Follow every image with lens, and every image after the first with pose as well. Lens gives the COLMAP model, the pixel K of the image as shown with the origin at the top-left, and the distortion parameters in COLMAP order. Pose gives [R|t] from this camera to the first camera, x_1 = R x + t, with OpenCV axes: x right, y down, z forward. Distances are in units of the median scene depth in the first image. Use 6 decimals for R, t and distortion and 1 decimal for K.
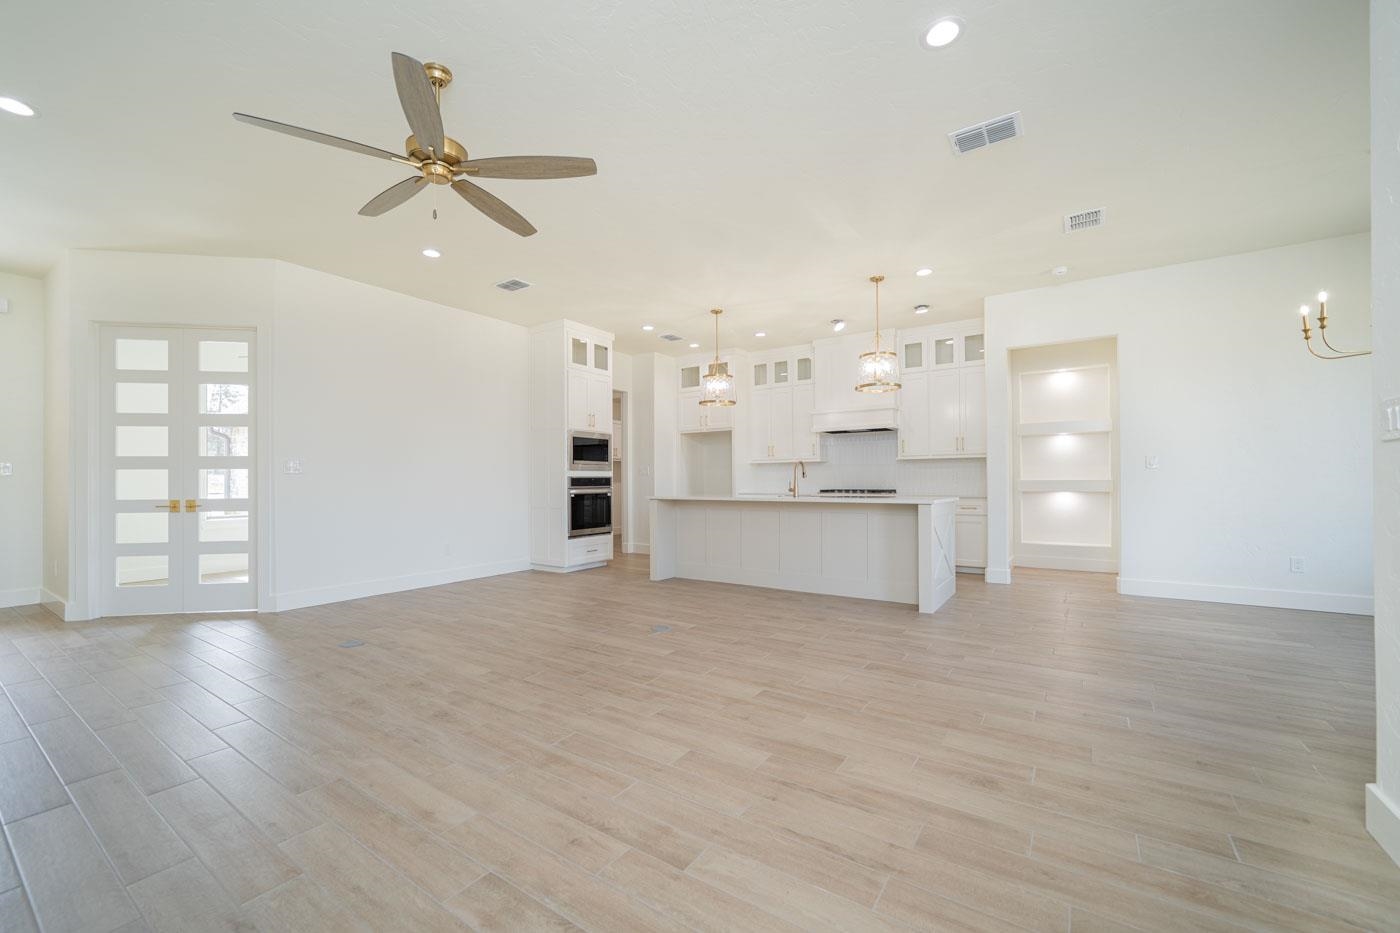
lens RADIAL K [[564.2, 0, 687.0], [0, 564.2, 477.3], [0, 0, 1]] dist [-0.000574, 0.000098]
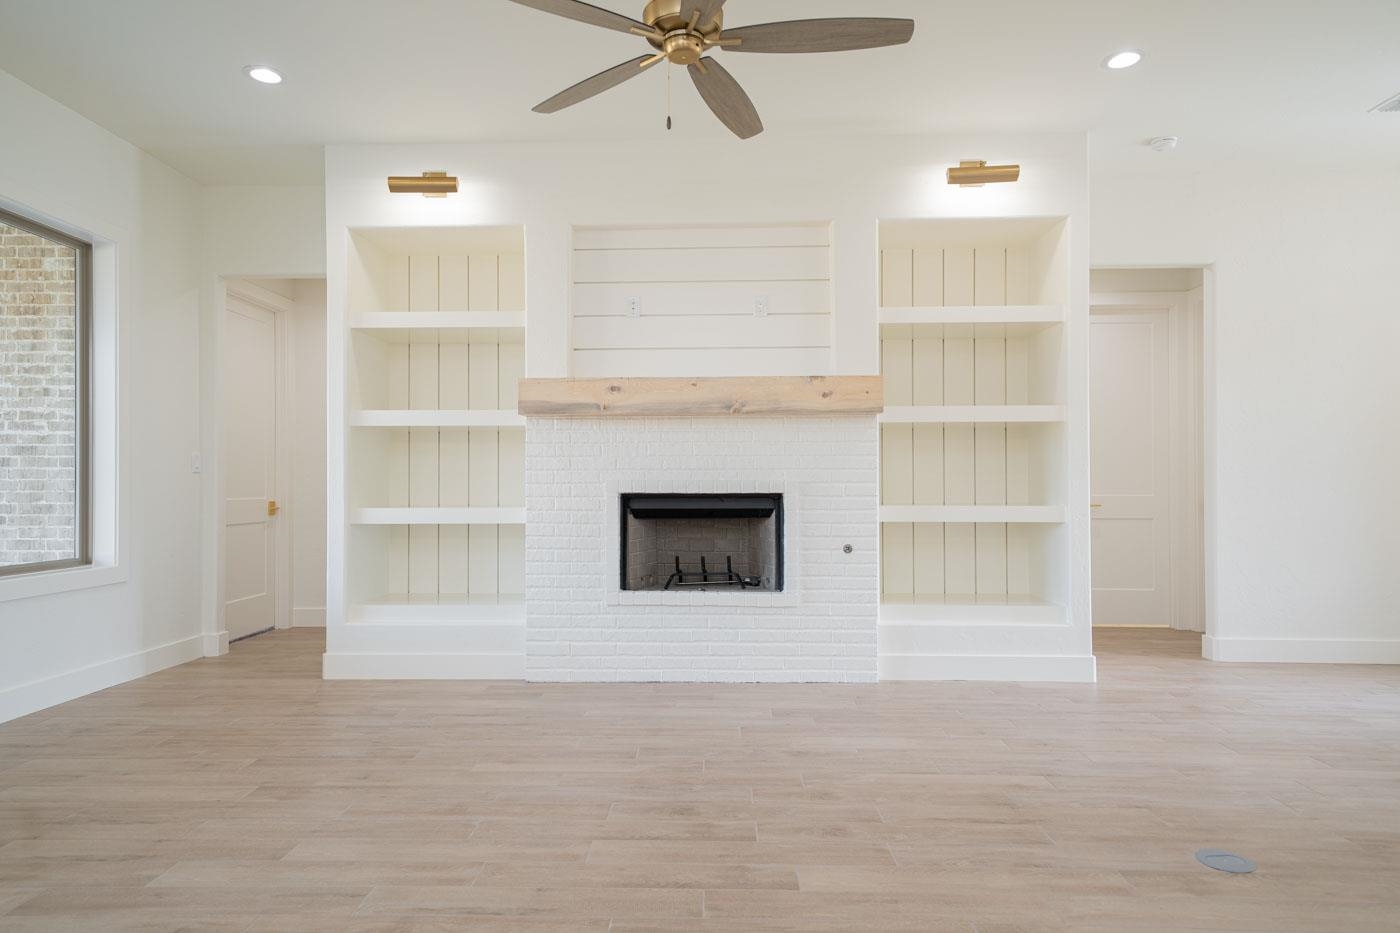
lens RADIAL K [[833.5, 0, 696.0], [0, 833.5, 478.6], [0, 0, 1]] dist [0.026607, 0.000195]
pose [[-0.833955, 0.005141, -0.551809, 0.052244], [0.012630, 0.999872, -0.009772, 0.004404], [0.551688, -0.015118, -0.833913, 0.744305]]
